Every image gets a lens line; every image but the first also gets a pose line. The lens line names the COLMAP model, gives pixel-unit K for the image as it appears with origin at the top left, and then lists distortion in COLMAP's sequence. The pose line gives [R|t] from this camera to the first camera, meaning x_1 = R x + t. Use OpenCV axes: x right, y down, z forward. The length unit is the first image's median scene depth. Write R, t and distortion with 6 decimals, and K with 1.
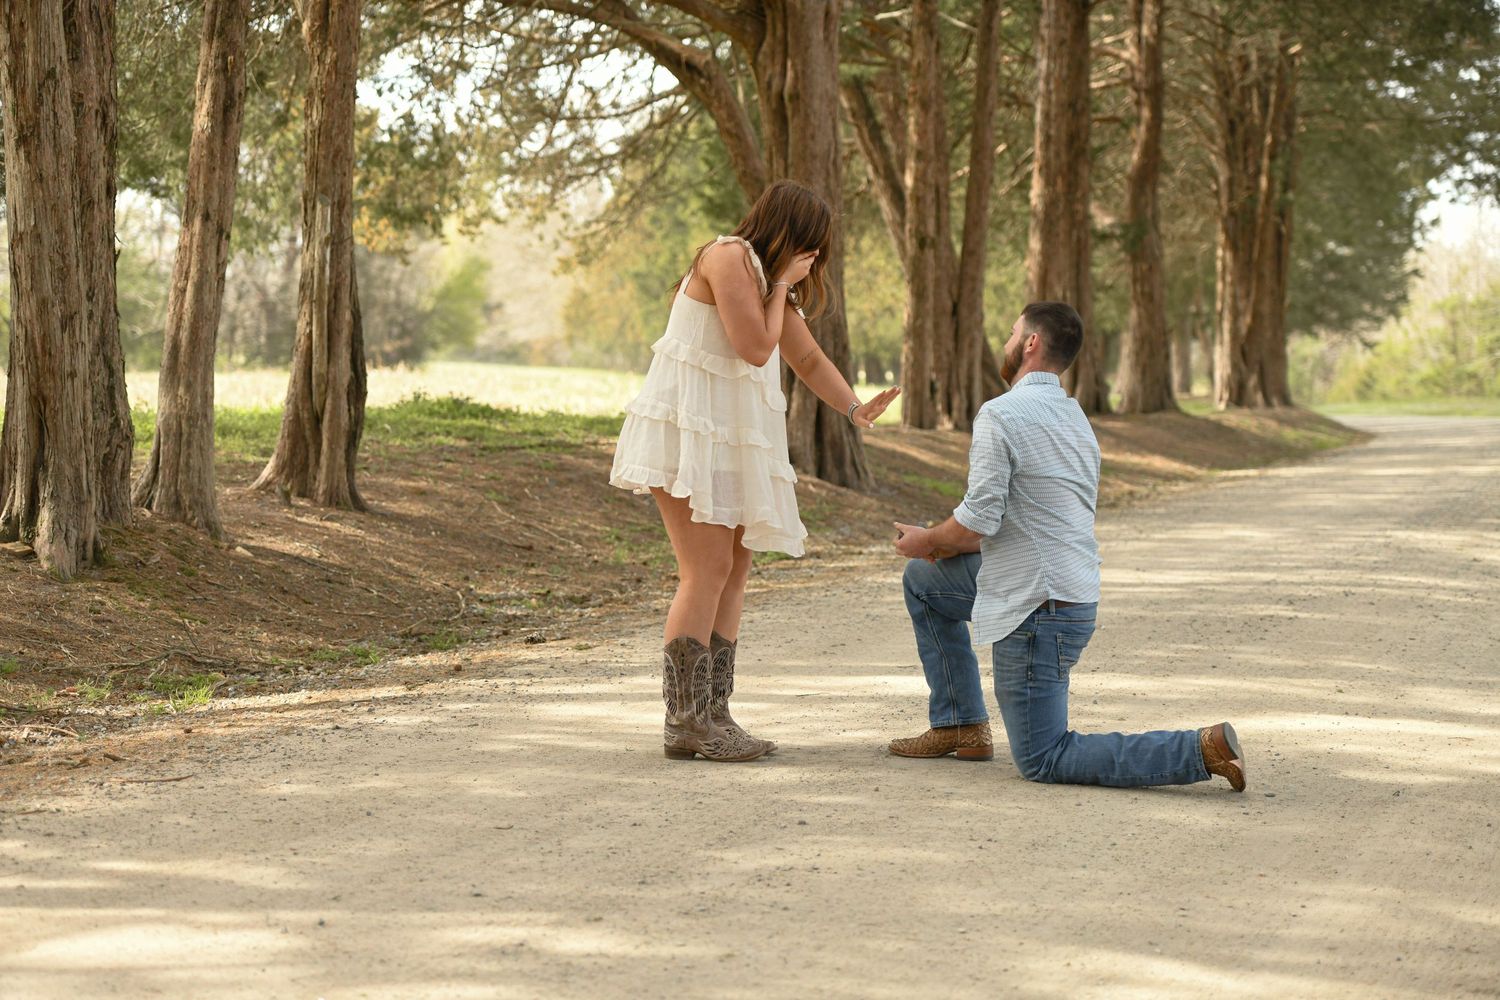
lens RADIAL K [[3025.8, 0, 750.0], [0, 3025.8, 500.0], [0, 0, 1]] dist [-0.056726, 0.006079]
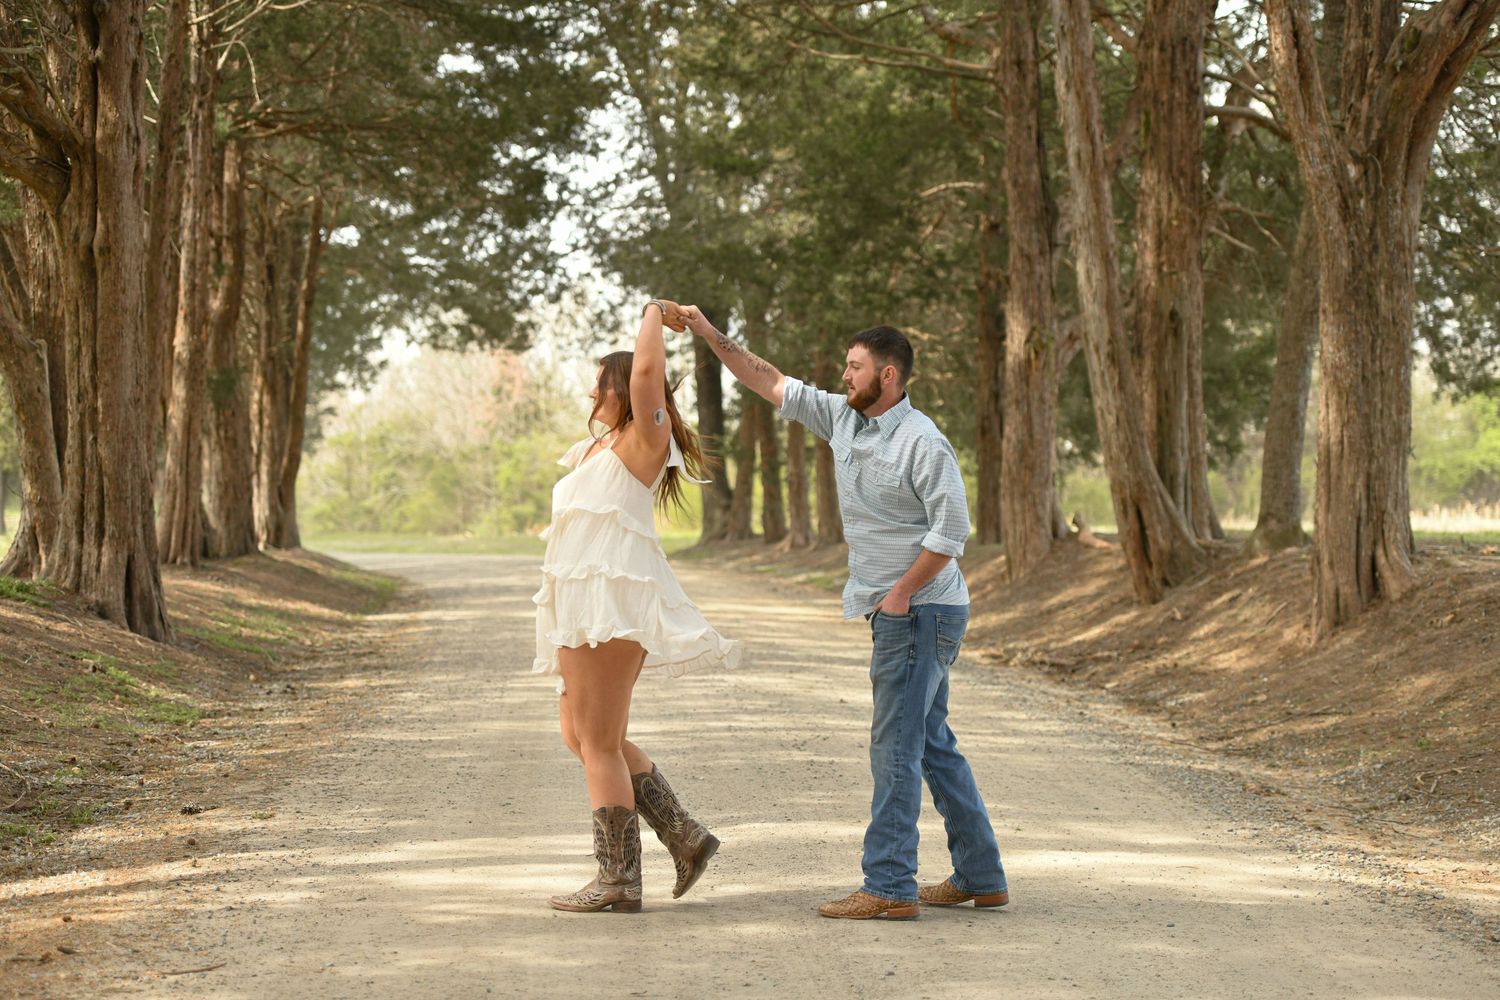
lens RADIAL K [[3025.8, 0, 750.0], [0, 3025.8, 500.0], [0, 0, 1]] dist [-0.056726, 0.006079]
pose [[0.925984, -0.000471, 0.377562, -0.109180], [0.017003, 0.999037, -0.040454, -0.004879], [-0.377179, 0.043879, 0.925100, 0.002840]]
